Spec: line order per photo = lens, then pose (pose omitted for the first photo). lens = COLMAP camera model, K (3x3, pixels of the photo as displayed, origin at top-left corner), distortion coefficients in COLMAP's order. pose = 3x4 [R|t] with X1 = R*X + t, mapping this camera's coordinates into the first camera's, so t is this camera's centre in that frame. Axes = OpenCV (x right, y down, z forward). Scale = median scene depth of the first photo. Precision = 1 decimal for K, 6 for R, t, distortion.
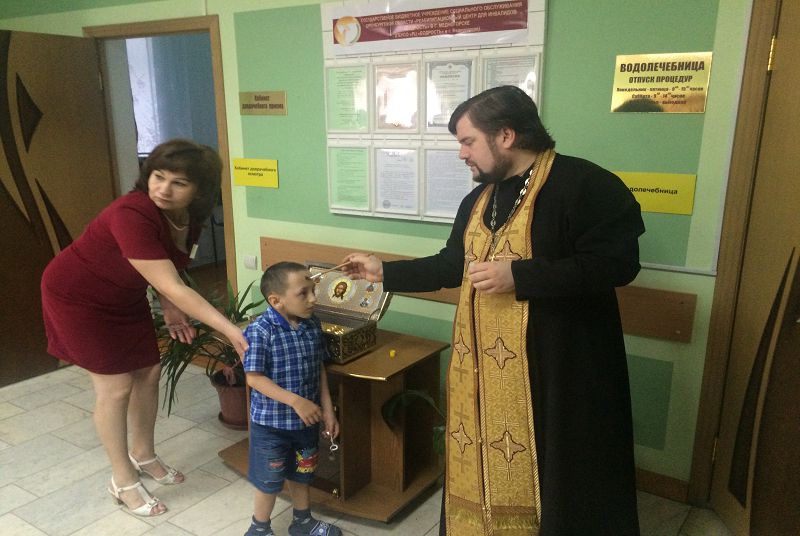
lens RADIAL K [[679.7, 0, 398.4], [0, 679.7, 279.0], [0, 0, 1]] dist [0.077062, -0.078925]
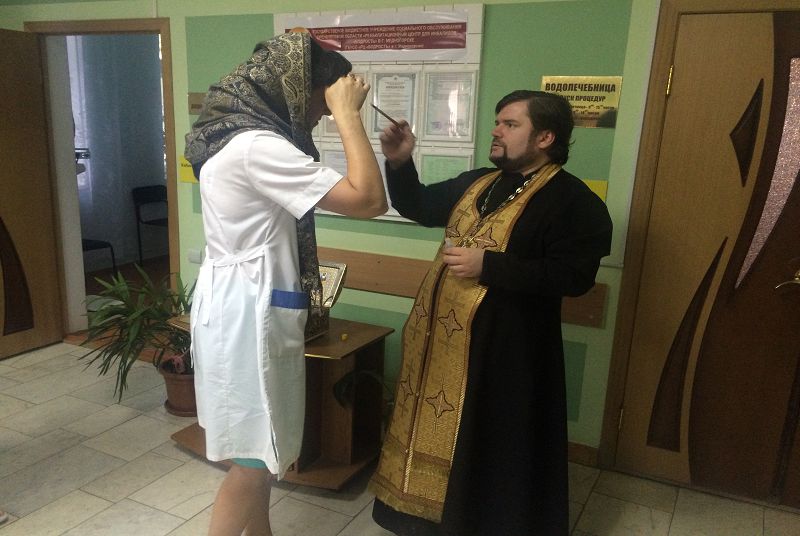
lens RADIAL K [[679.7, 0, 398.4], [0, 679.7, 279.0], [0, 0, 1]] dist [0.077062, -0.078925]
pose [[0.992063, 0.007242, 0.125530, -0.054987], [-0.005963, 0.999926, -0.010561, 0.024842], [-0.125597, 0.009728, 0.992034, -0.090801]]
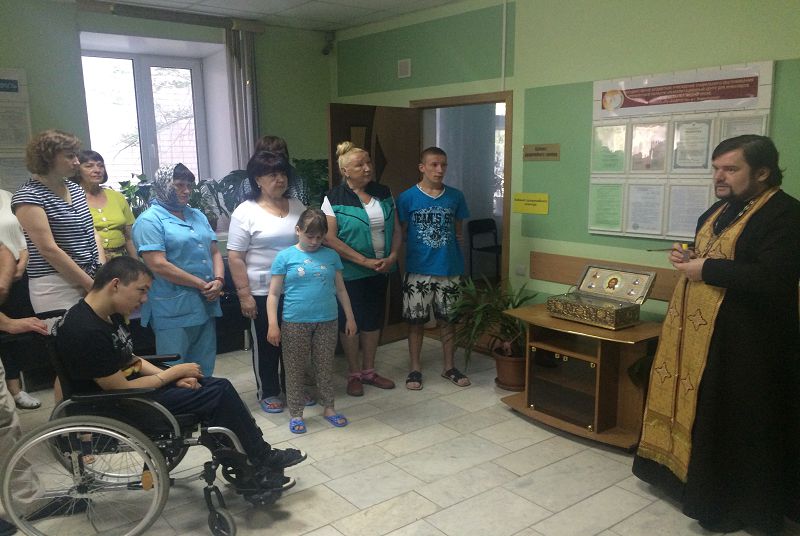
lens RADIAL K [[679.7, 0, 398.4], [0, 679.7, 279.0], [0, 0, 1]] dist [0.077062, -0.078925]
pose [[0.948131, 0.047311, -0.314341, -0.034443], [-0.064908, 0.996842, -0.045747, 0.091423], [0.311184, 0.063777, 0.948207, -0.441319]]
